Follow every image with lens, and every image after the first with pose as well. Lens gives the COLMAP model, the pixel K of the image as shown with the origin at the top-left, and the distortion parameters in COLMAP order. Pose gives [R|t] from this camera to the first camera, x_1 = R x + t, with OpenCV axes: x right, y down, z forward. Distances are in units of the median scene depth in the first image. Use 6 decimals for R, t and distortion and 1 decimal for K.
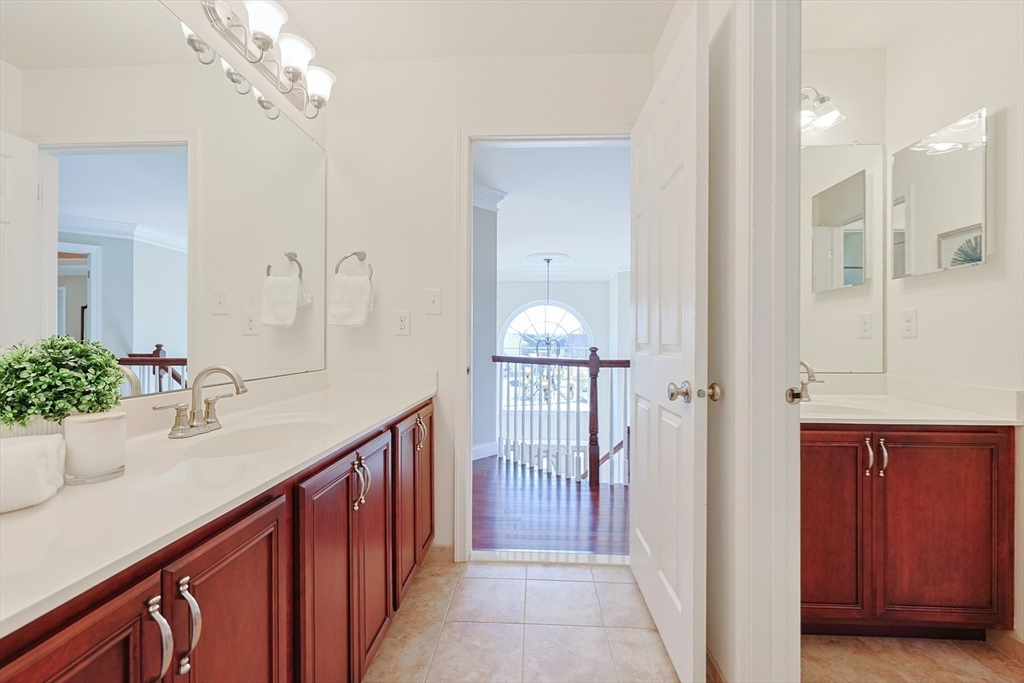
lens RADIAL K [[435.2, 0, 514.1], [0, 435.2, 338.1], [0, 0, 1]] dist [-0.000167, 0.000143]
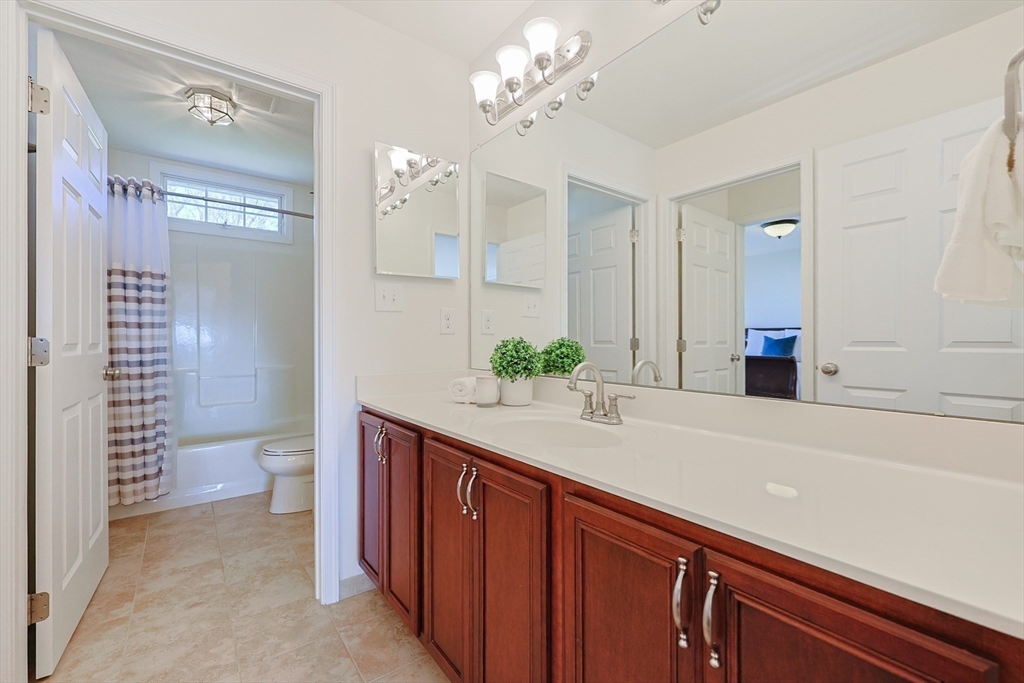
lens RADIAL K [[435.2, 0, 514.1], [0, 435.2, 338.1], [0, 0, 1]] dist [-0.000167, 0.000143]
pose [[-0.762464, -0.000704, -0.647030, 0.216323], [0.003848, 0.999977, -0.005623, 0.004895], [0.647019, -0.006777, -0.762444, 1.768404]]
